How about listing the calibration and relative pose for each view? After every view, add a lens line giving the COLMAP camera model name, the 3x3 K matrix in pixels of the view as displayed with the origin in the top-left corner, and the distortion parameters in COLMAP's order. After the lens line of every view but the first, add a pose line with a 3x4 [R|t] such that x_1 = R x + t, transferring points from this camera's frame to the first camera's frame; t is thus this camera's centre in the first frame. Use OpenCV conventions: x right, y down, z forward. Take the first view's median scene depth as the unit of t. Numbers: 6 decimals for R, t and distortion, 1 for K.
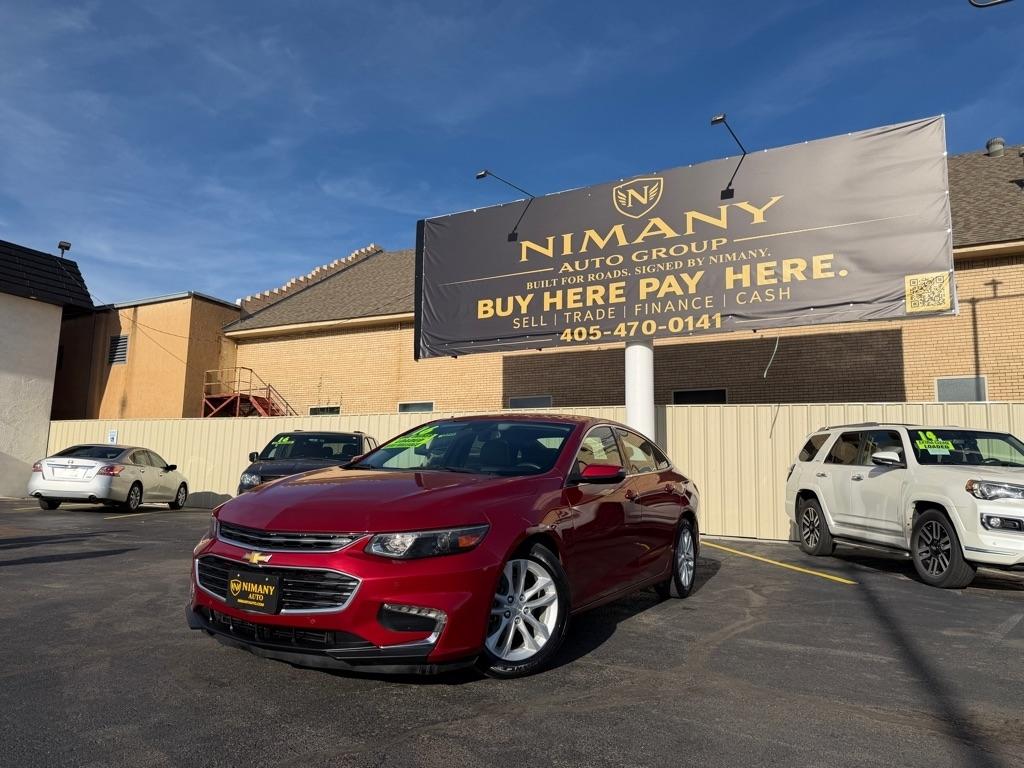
lens RADIAL K [[716.0, 0, 509.4], [0, 716.0, 393.6], [0, 0, 1]] dist [0.029700, -0.038309]
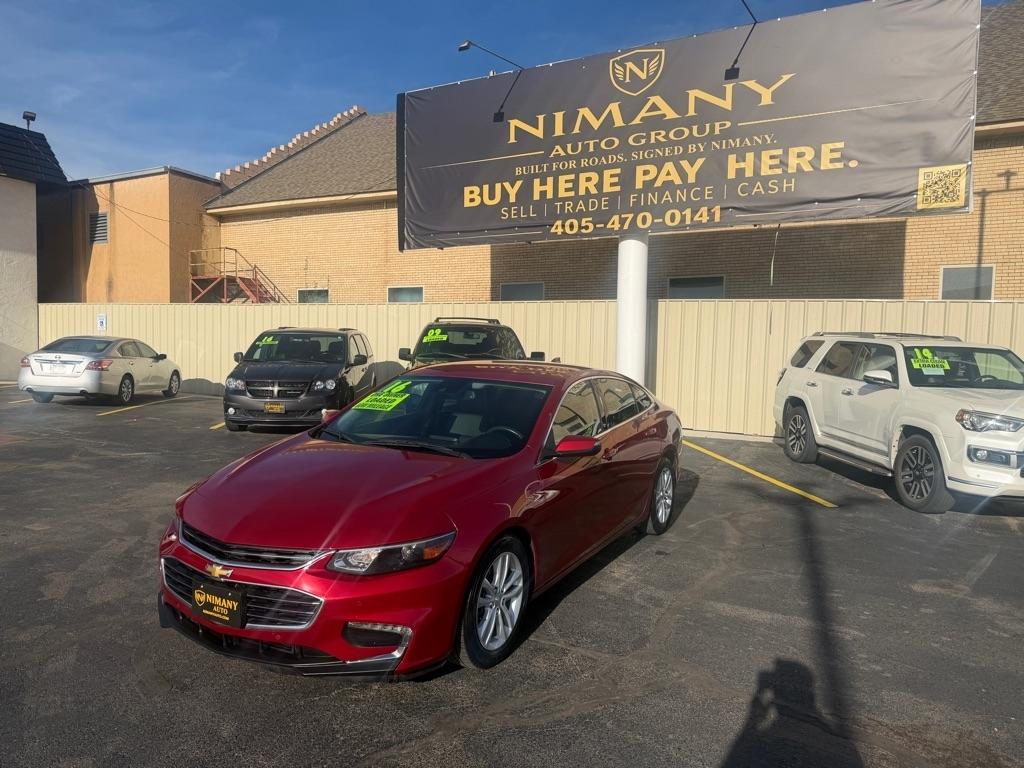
lens RADIAL K [[716.0, 0, 497.3], [0, 716.0, 395.4], [0, 0, 1]] dist [0.029700, -0.038309]
pose [[0.999908, -0.004060, -0.012915, 0.012260], [0.006520, 0.980475, 0.196536, -0.052982], [0.011865, -0.196602, 0.980412, 0.020958]]
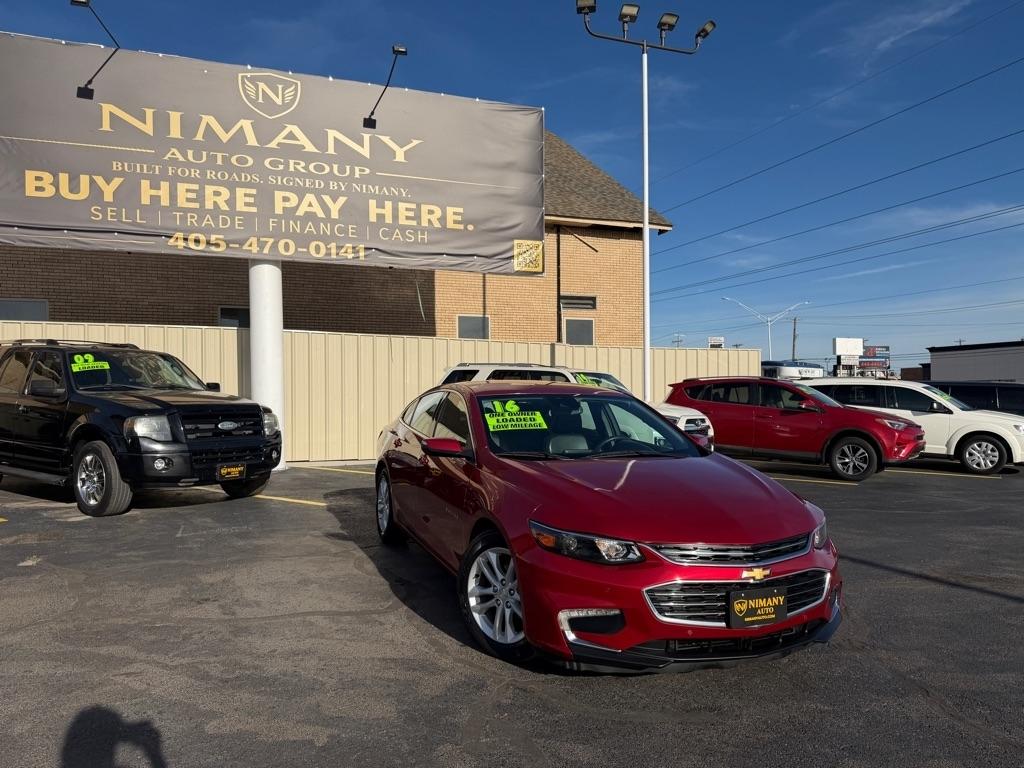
lens RADIAL K [[716.0, 0, 513.9], [0, 716.0, 396.8], [0, 0, 1]] dist [0.029700, -0.038309]
pose [[0.629691, -0.032766, 0.776154, -0.347916], [-0.080073, 0.991051, 0.106801, -0.024109], [-0.772708, -0.129401, 0.621432, 0.177337]]
